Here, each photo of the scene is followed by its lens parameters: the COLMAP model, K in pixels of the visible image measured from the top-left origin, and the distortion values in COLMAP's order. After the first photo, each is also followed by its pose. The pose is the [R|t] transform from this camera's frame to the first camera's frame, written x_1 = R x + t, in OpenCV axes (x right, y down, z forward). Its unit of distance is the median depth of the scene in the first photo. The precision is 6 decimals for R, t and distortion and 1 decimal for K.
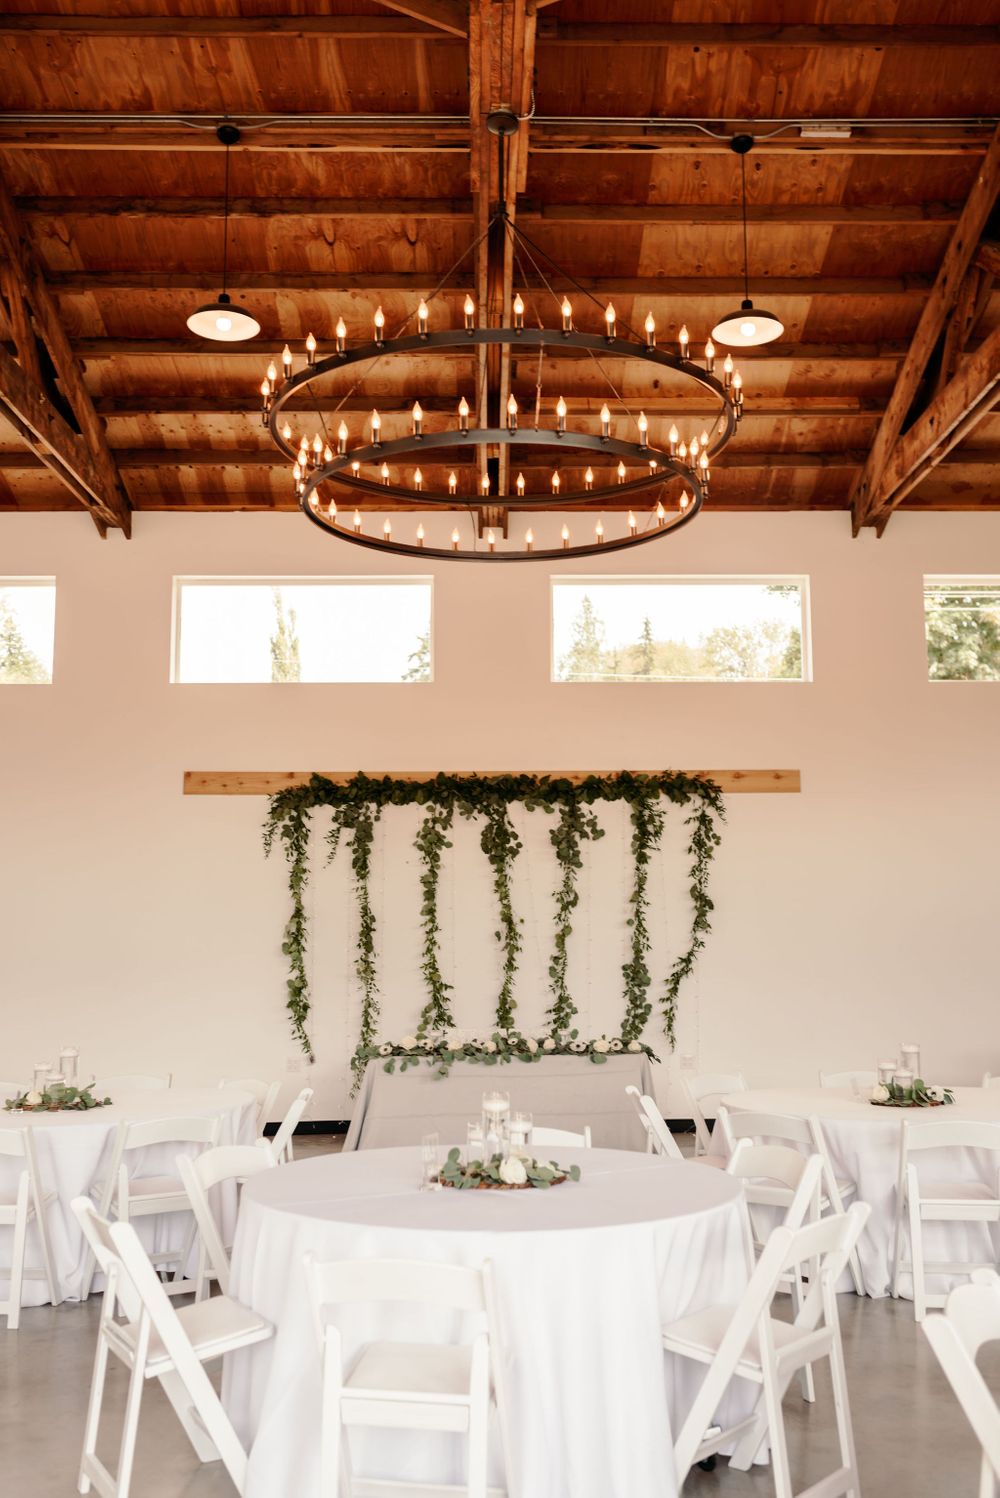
lens RADIAL K [[1451.1, 0, 500.0], [0, 1451.1, 749.0], [0, 0, 1]] dist [0.001342, -0.009185]
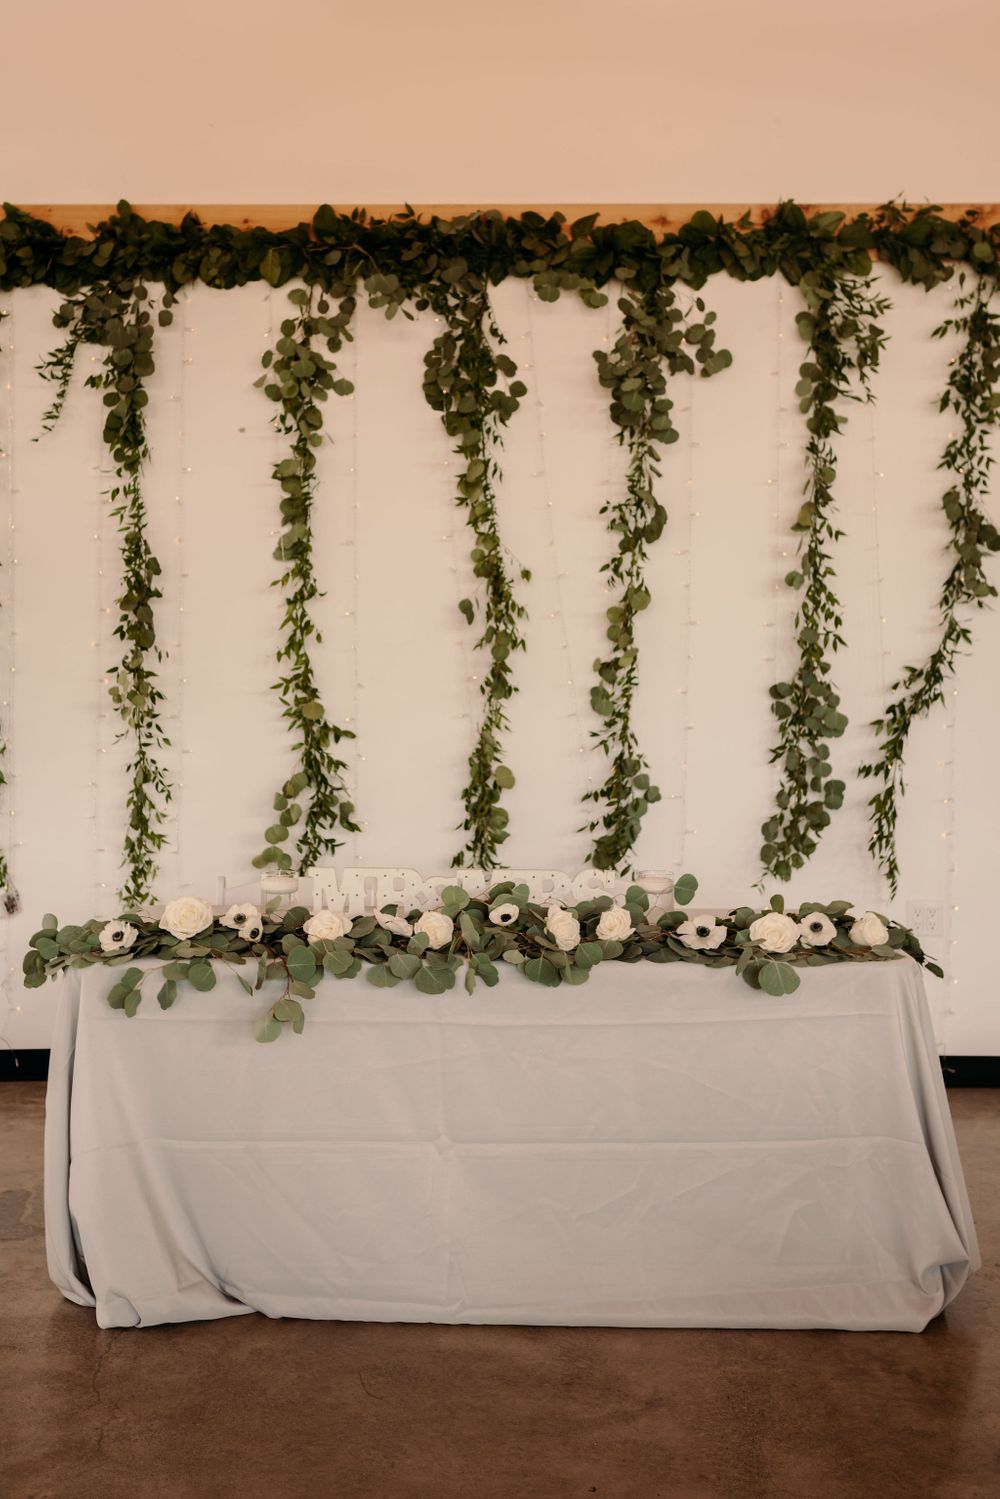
lens RADIAL K [[1452.1, 0, 500.0], [0, 1452.1, 749.5], [0, 0, 1]] dist [0.001342, -0.009185]
pose [[0.999816, 0.006711, 0.017994, 0.001505], [-0.010118, 0.980443, 0.196542, 0.086124], [-0.016323, -0.196688, 0.980330, 0.590056]]
